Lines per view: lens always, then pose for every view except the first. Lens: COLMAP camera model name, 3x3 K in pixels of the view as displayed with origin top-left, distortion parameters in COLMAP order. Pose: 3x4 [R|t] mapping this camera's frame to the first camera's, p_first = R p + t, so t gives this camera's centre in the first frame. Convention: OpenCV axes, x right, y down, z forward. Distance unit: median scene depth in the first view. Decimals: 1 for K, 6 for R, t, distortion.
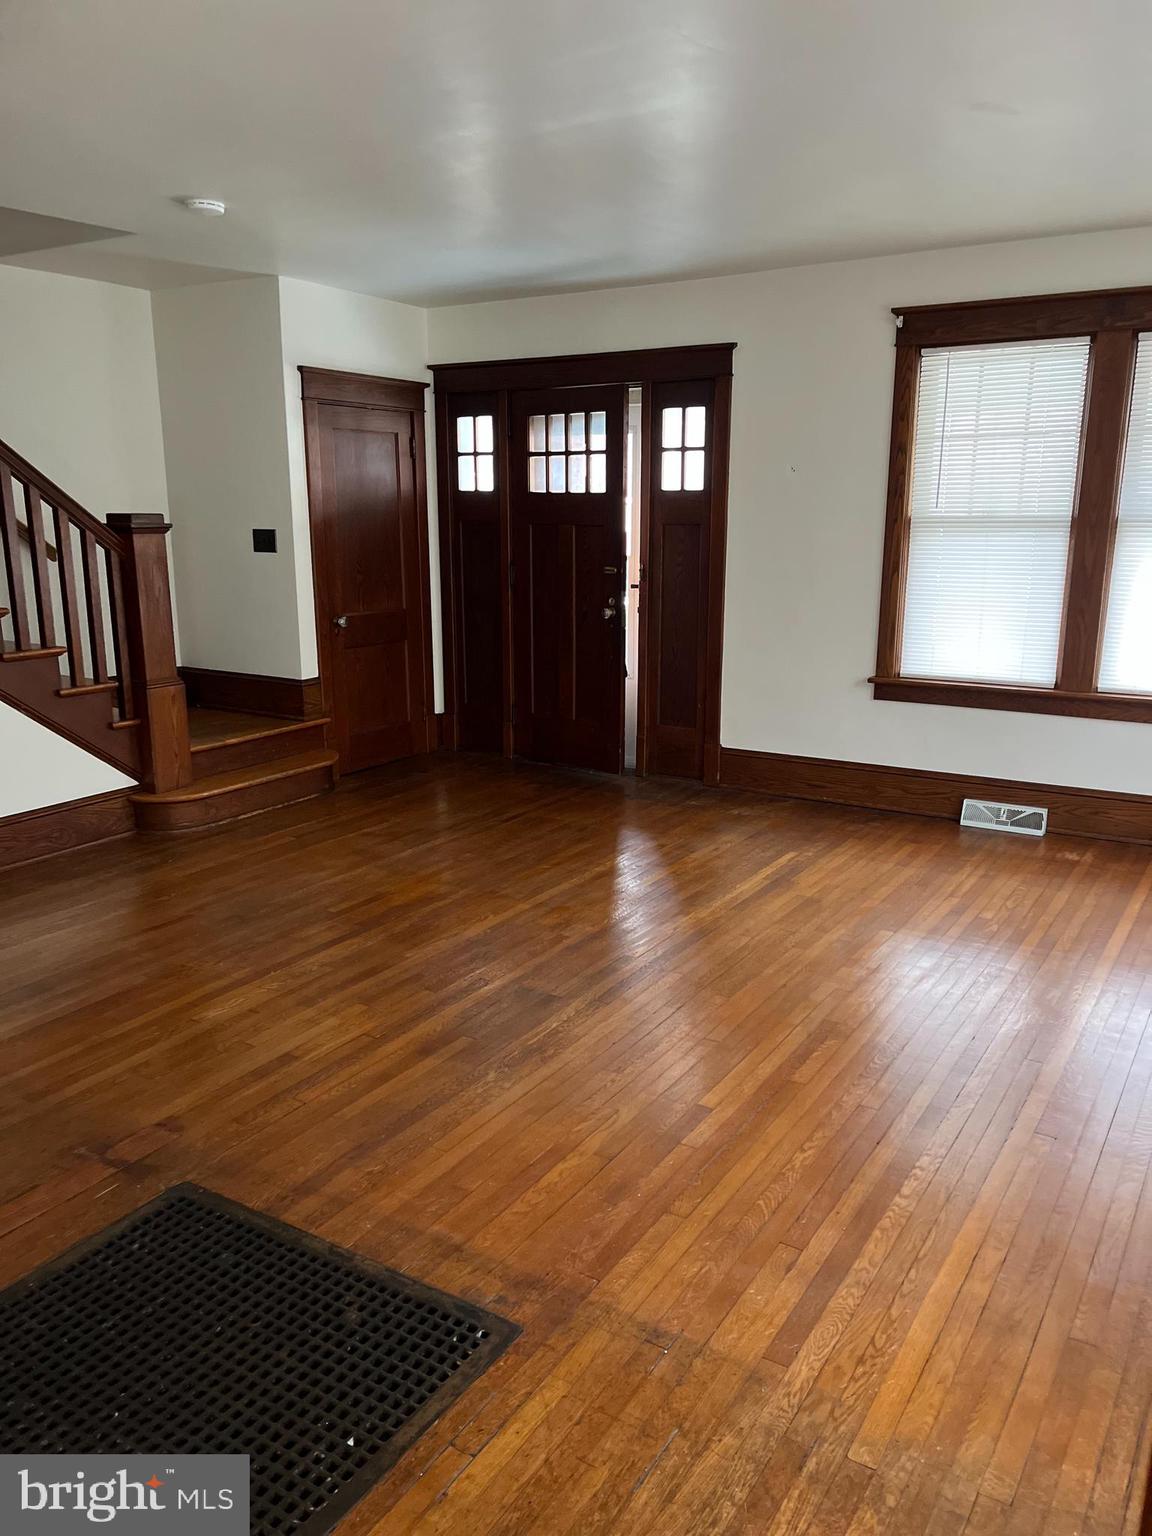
lens RADIAL K [[1142.2, 0, 580.9], [0, 1142.2, 769.0], [0, 0, 1]] dist [0.034133, -0.039281]
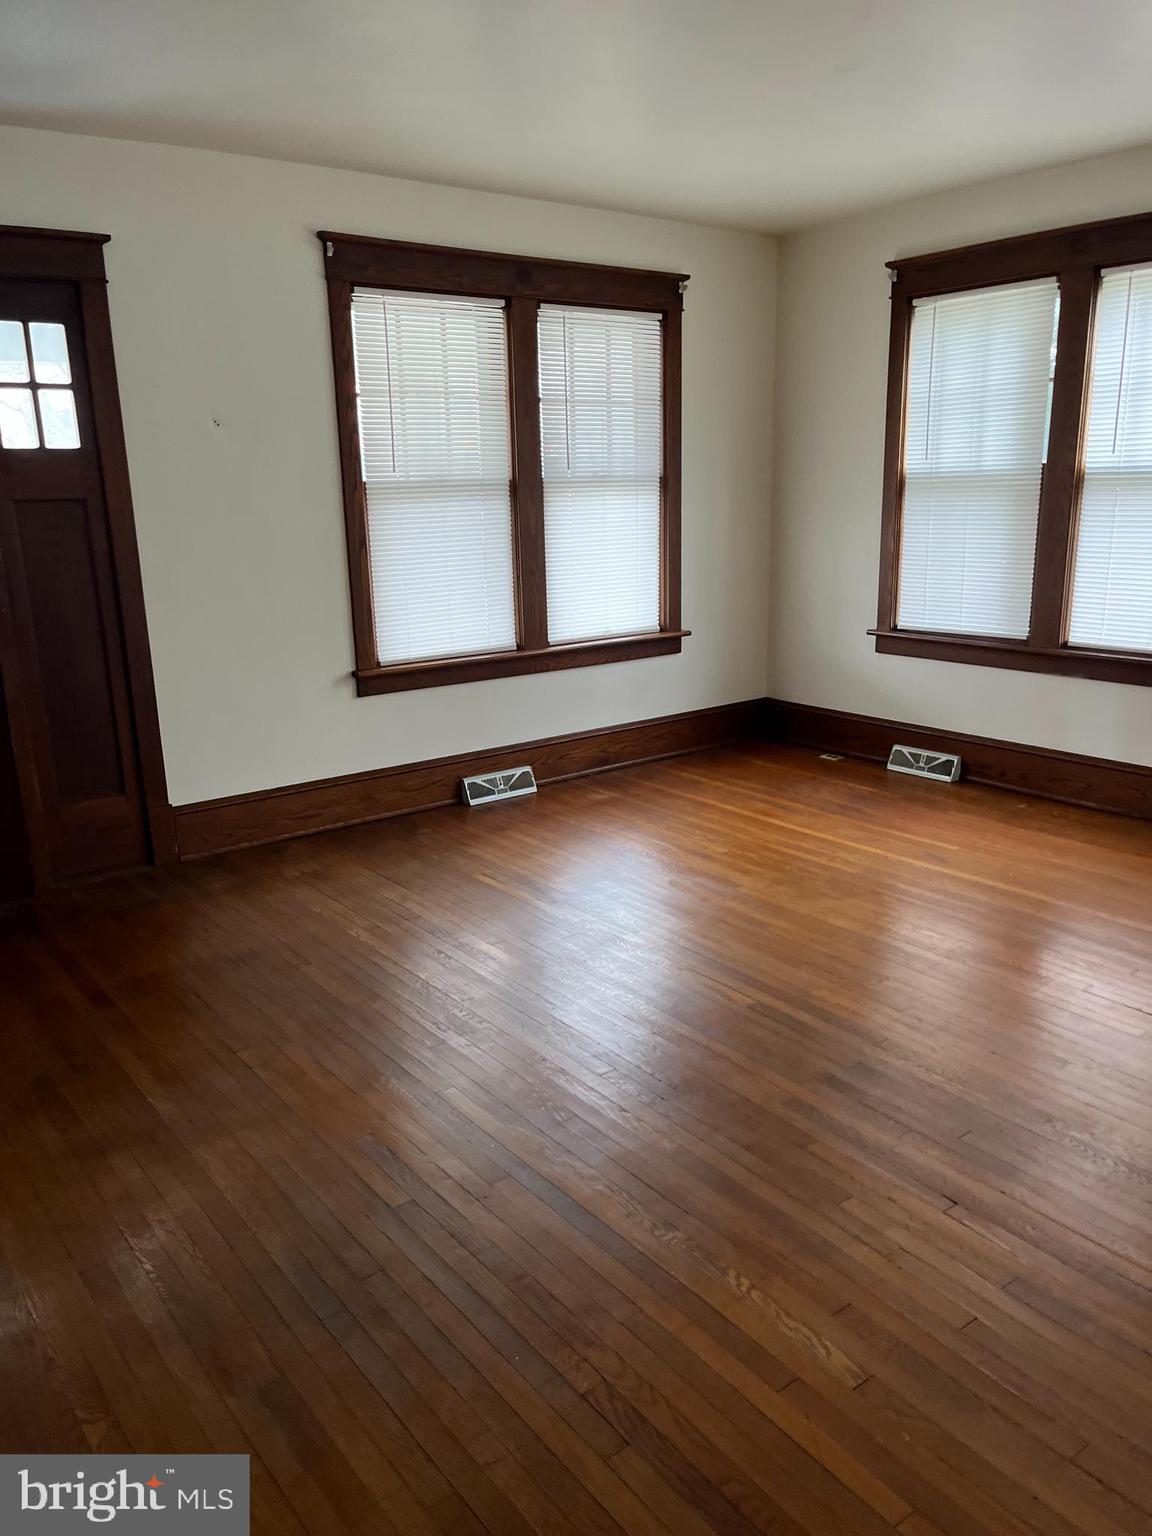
lens RADIAL K [[1142.2, 0, 625.7], [0, 1142.2, 781.1], [0, 0, 1]] dist [0.034133, -0.039281]
pose [[0.351032, -0.247816, 0.902975, -0.509947], [0.224847, 0.958435, 0.175628, -0.116000], [-0.908966, 0.141381, 0.392163, 0.532473]]
